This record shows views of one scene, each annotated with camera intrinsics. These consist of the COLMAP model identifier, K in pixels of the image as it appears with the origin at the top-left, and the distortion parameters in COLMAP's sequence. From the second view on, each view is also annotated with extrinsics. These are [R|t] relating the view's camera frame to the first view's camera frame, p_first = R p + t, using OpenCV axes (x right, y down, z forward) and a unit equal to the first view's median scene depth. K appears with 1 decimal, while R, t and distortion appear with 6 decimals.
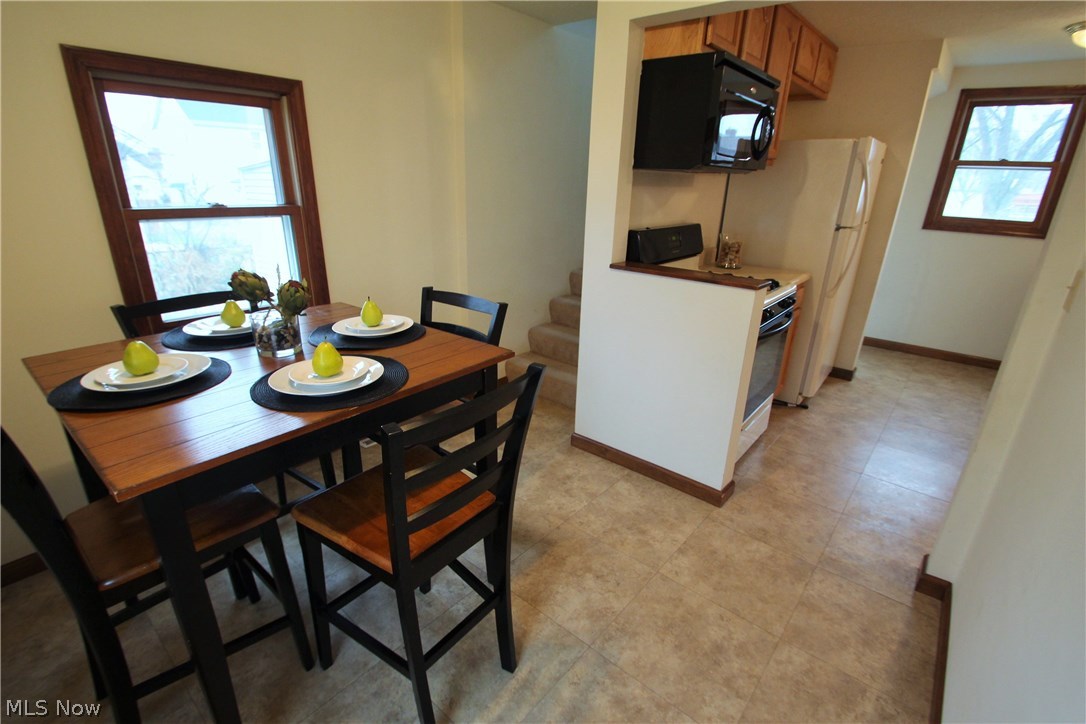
lens RADIAL K [[506.8, 0, 542.0], [0, 506.8, 375.8], [0, 0, 1]] dist [0.014723, -0.020732]
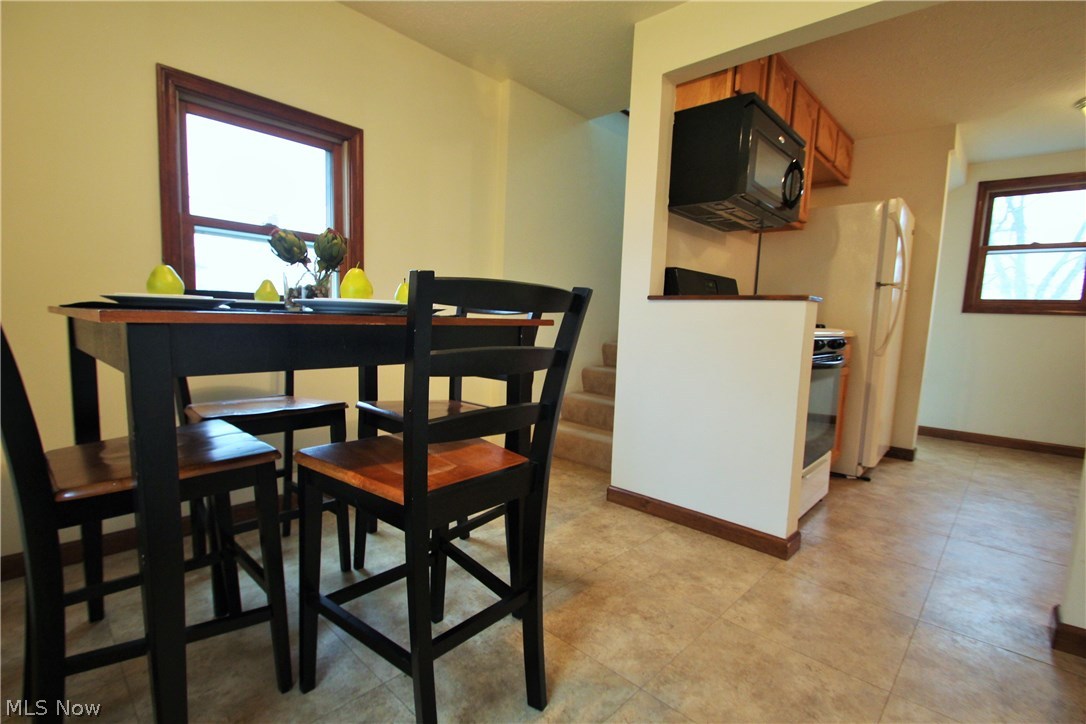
lens RADIAL K [[506.8, 0, 542.0], [0, 506.8, 375.8], [0, 0, 1]] dist [0.014723, -0.020732]
pose [[0.998462, 0.016284, -0.052986, -0.017626], [-0.029444, 0.965683, -0.258048, 0.208320], [0.046966, 0.259211, 0.964678, 0.090932]]
